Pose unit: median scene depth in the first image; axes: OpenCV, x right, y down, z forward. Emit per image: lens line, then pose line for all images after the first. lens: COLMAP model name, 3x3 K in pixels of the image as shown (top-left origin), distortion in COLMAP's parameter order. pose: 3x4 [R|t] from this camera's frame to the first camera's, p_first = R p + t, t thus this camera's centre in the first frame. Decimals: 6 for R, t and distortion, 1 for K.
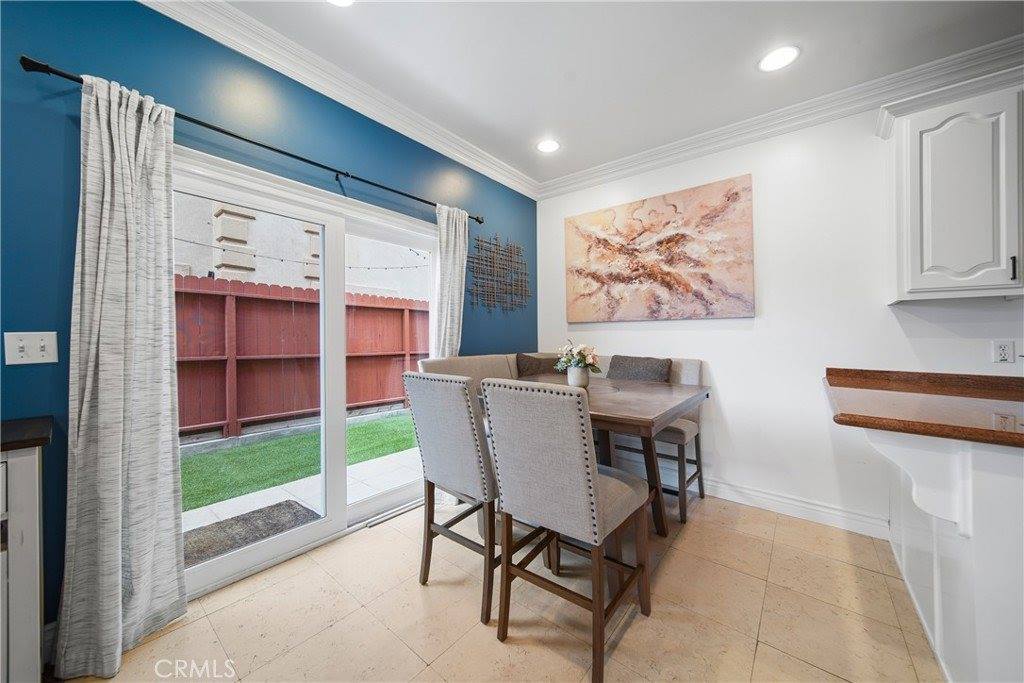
lens RADIAL K [[364.8, 0, 507.7], [0, 364.8, 333.2], [0, 0, 1]] dist [0.001948, -0.000388]
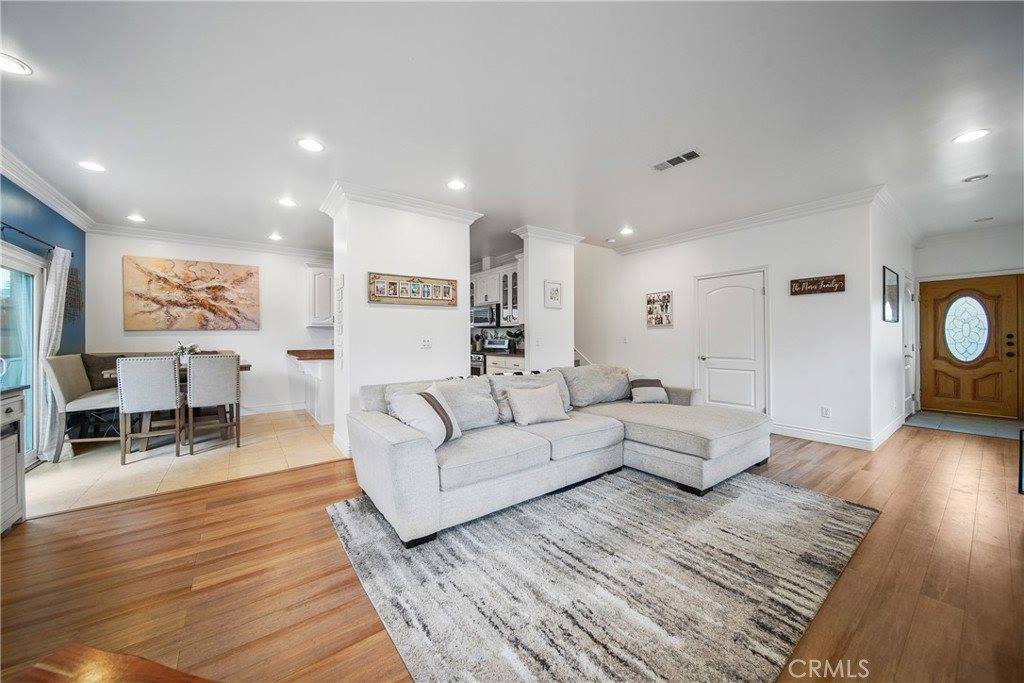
lens RADIAL K [[364.8, 0, 509.4], [0, 364.8, 328.1], [0, 0, 1]] dist [0.001948, -0.000388]
pose [[0.240053, 0.016432, 0.970621, -1.021364], [0.001546, 0.999849, -0.017309, -0.011995], [-0.970759, 0.005655, 0.239992, -0.931021]]
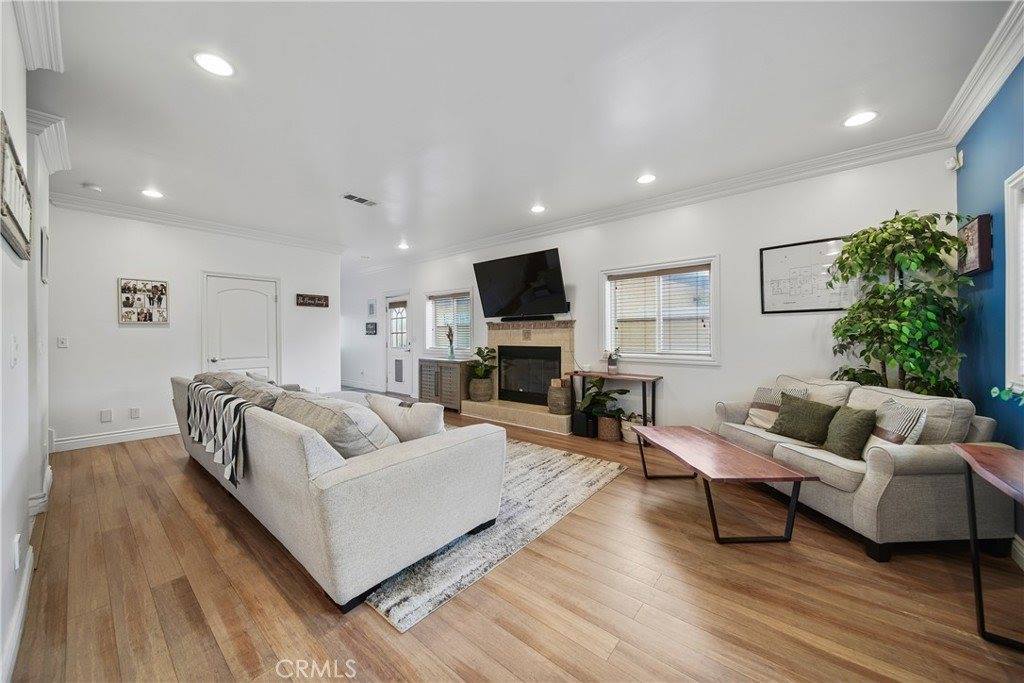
lens RADIAL K [[364.8, 0, 502.8], [0, 364.8, 336.8], [0, 0, 1]] dist [0.001948, -0.000388]
pose [[-0.999909, -0.001431, 0.013430, -0.395735], [-0.001484, 0.999991, -0.003962, 0.000690], [-0.013424, -0.003982, -0.999902, 0.241780]]
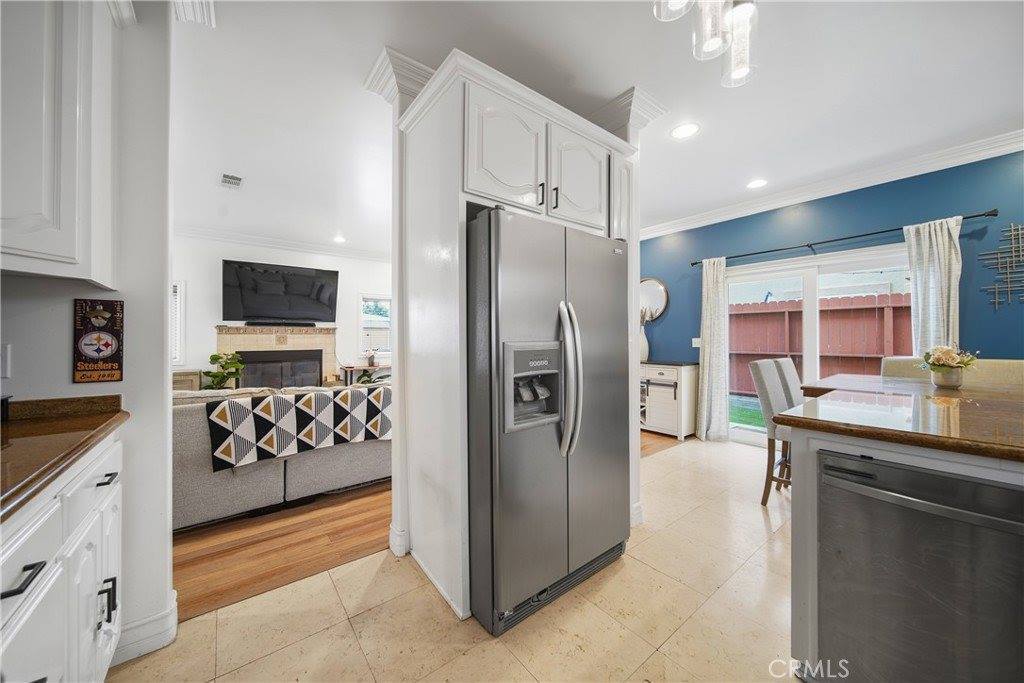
lens RADIAL K [[364.8, 0, 505.0], [0, 364.8, 336.2], [0, 0, 1]] dist [0.001948, -0.000388]
pose [[-0.226890, -0.011317, -0.973855, 1.132747], [0.009942, 0.999853, -0.013935, 0.003781], [0.973870, -0.012844, -0.226744, -0.000026]]
